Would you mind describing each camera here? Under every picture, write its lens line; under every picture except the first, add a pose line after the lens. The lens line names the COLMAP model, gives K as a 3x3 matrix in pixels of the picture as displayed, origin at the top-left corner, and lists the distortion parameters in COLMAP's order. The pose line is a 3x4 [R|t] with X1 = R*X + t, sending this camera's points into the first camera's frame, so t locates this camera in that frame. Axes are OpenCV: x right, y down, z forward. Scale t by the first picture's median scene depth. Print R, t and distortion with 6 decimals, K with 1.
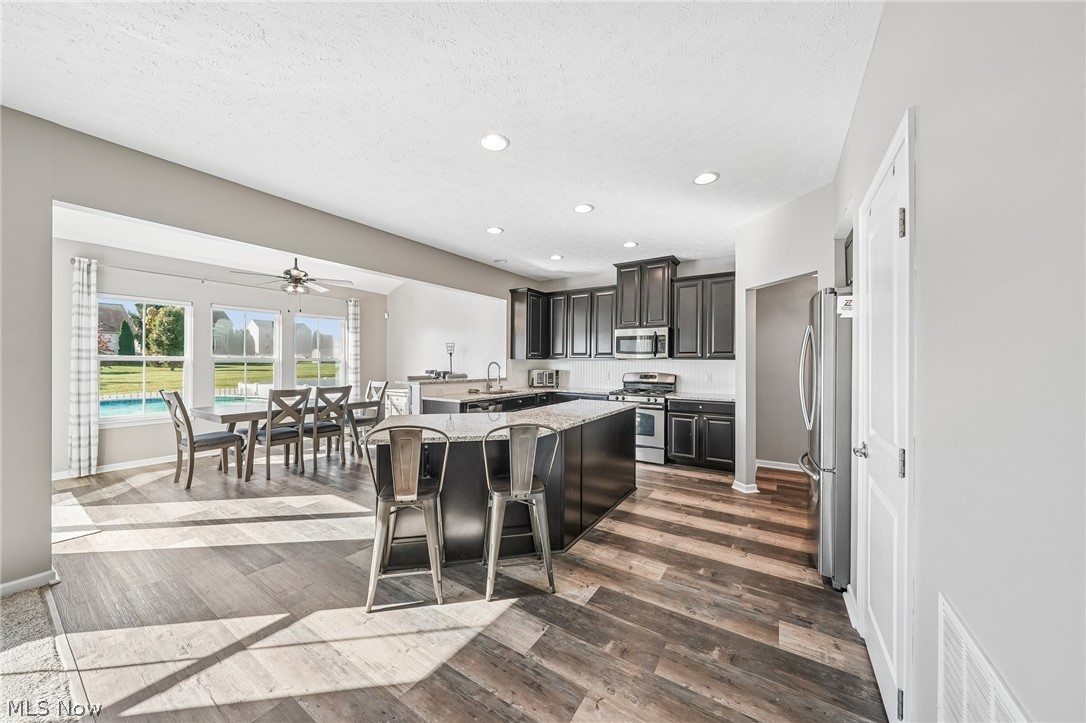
lens RADIAL K [[376.1, 0, 537.2], [0, 376.1, 365.0], [0, 0, 1]] dist [-0.005135, 0.000622]
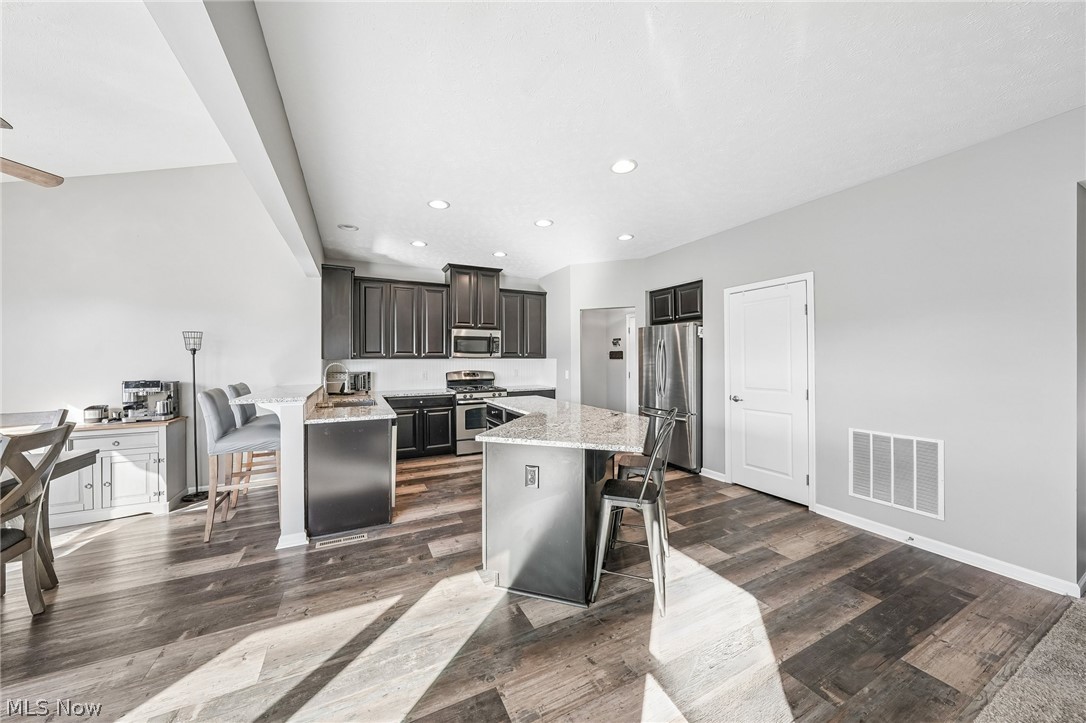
lens RADIAL K [[376.1, 0, 544.7], [0, 376.1, 361.8], [0, 0, 1]] dist [-0.005135, 0.000622]
pose [[0.492545, -0.010854, 0.870219, -0.587833], [0.017300, 0.999847, 0.002680, -0.005762], [-0.870115, 0.013735, 0.492658, 0.315247]]
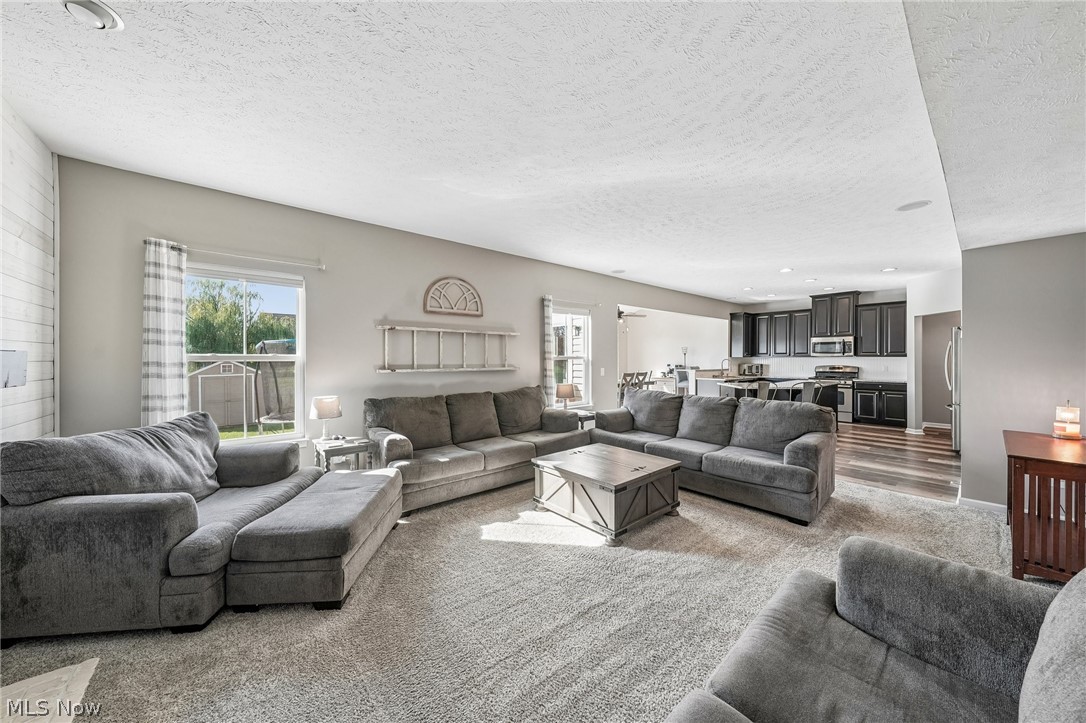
lens RADIAL K [[376.1, 0, 535.7], [0, 376.1, 360.8], [0, 0, 1]] dist [-0.005135, 0.000622]
pose [[0.960012, -0.002056, -0.279952, -0.494092], [0.000739, 0.999988, -0.004808, 0.008217], [0.279959, 0.004409, 0.960002, -0.884776]]
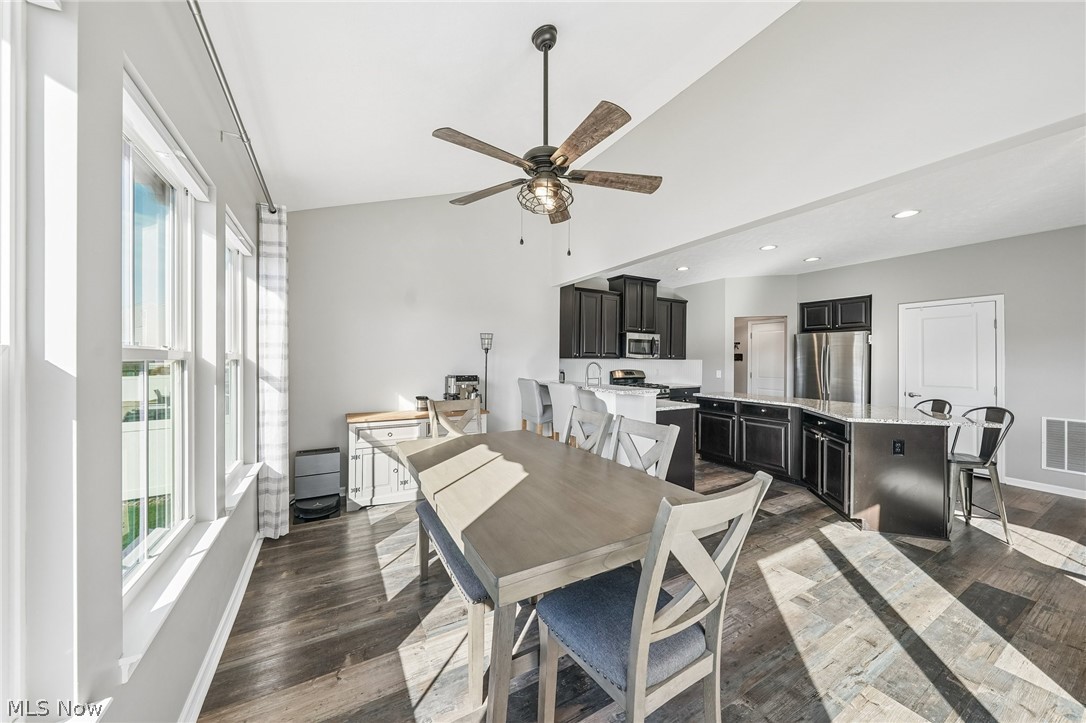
lens RADIAL K [[376.1, 0, 540.9], [0, 376.1, 360.3], [0, 0, 1]] dist [-0.005135, 0.000622]
pose [[0.450668, -0.001868, 0.892690, -0.995493], [0.005355, 0.999985, -0.000610, -0.012298], [-0.892676, 0.005055, 0.450671, 0.777289]]
